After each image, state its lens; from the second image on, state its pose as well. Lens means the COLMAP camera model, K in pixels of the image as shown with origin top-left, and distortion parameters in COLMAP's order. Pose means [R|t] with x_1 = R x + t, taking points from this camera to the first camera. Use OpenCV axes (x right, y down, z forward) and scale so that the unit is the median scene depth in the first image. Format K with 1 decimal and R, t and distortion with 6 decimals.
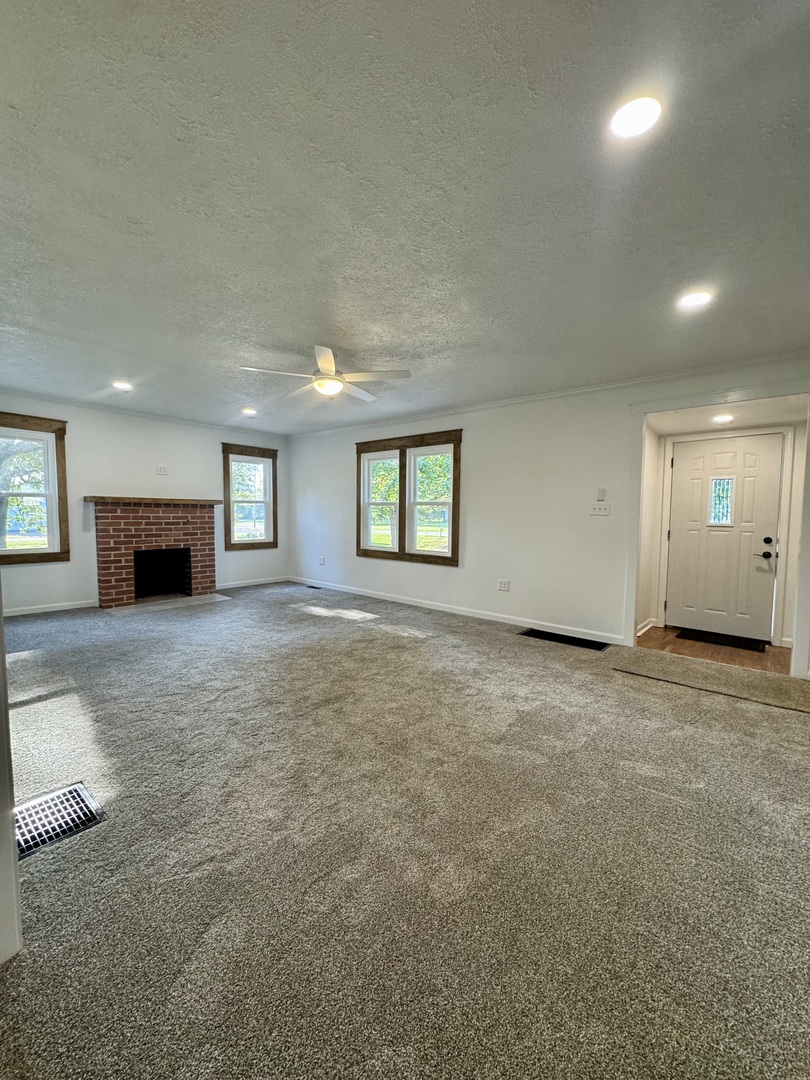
lens RADIAL K [[429.3, 0, 408.5], [0, 429.3, 537.1], [0, 0, 1]] dist [0.004103, 0.000199]
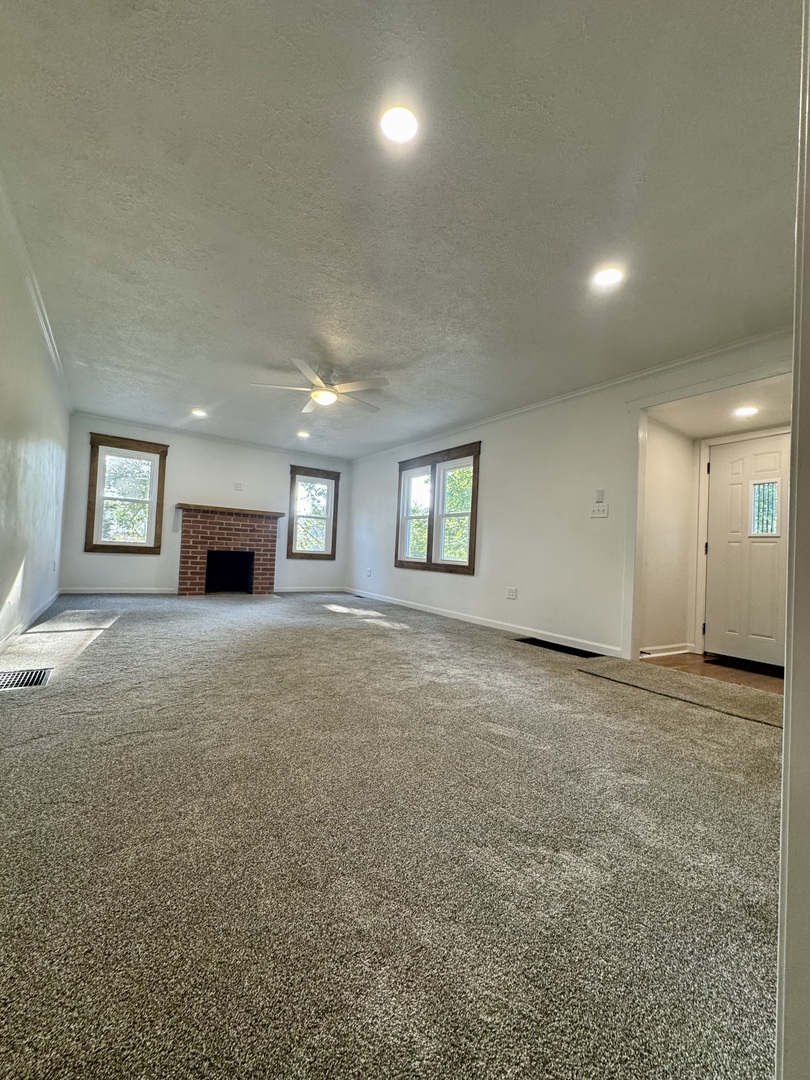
lens RADIAL K [[429.3, 0, 406.4], [0, 429.3, 536.6], [0, 0, 1]] dist [0.004103, 0.000199]
pose [[0.963156, 0.025867, -0.267697, 0.243211], [-0.052235, 0.994402, -0.091850, 0.083820], [0.263822, 0.102449, 0.959115, -0.014854]]
